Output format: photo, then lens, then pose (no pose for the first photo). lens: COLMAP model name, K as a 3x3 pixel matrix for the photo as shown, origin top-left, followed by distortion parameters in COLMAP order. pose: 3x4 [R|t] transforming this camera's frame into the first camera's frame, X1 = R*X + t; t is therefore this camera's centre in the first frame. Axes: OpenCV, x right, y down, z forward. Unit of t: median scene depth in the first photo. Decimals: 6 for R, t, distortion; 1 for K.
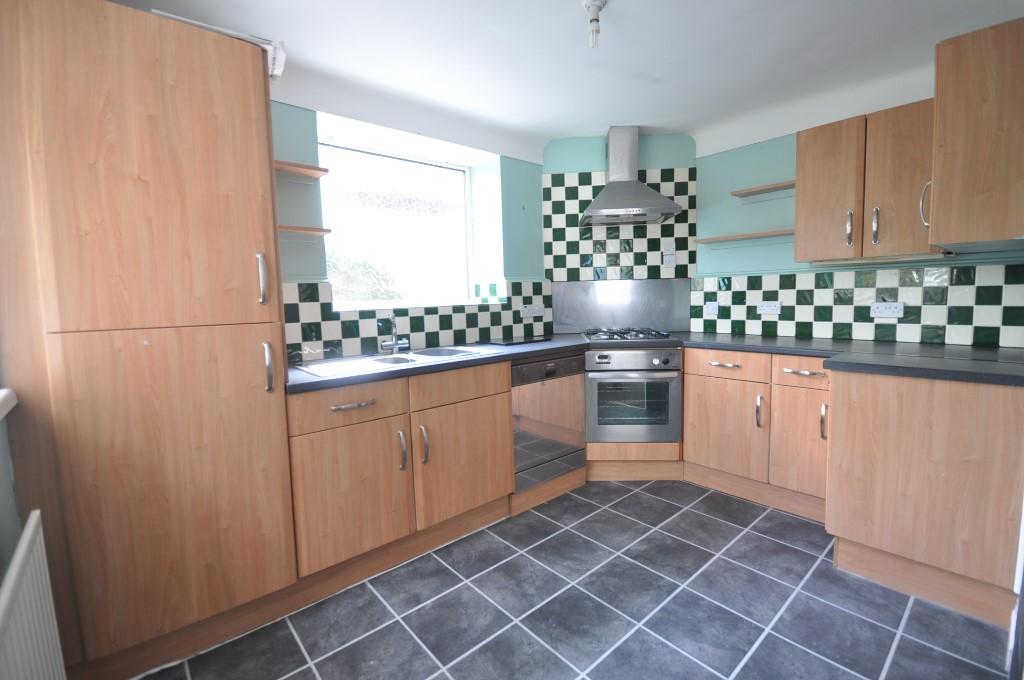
lens RADIAL K [[446.8, 0, 513.7], [0, 446.8, 333.7], [0, 0, 1]] dist [0.000437, -0.009968]
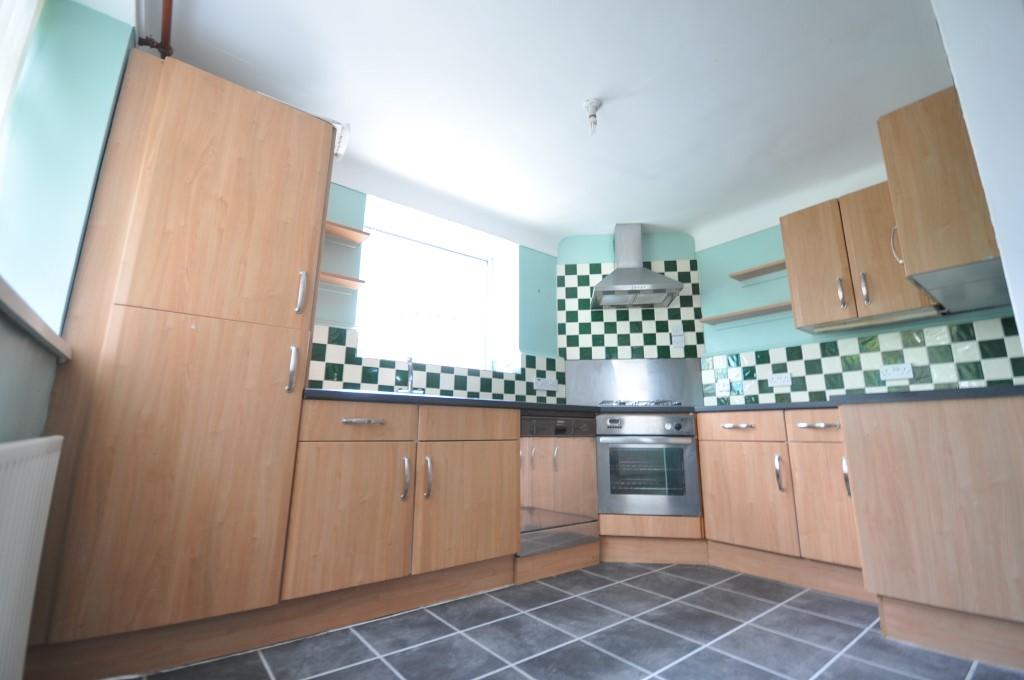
lens RADIAL K [[446.8, 0, 513.7], [0, 446.8, 333.7], [0, 0, 1]] dist [0.000437, -0.009968]
pose [[0.998200, 0.022584, -0.055567, 0.032876], [-0.038275, 0.953107, -0.300203, 0.213485], [0.046181, 0.301789, 0.952255, -0.023970]]
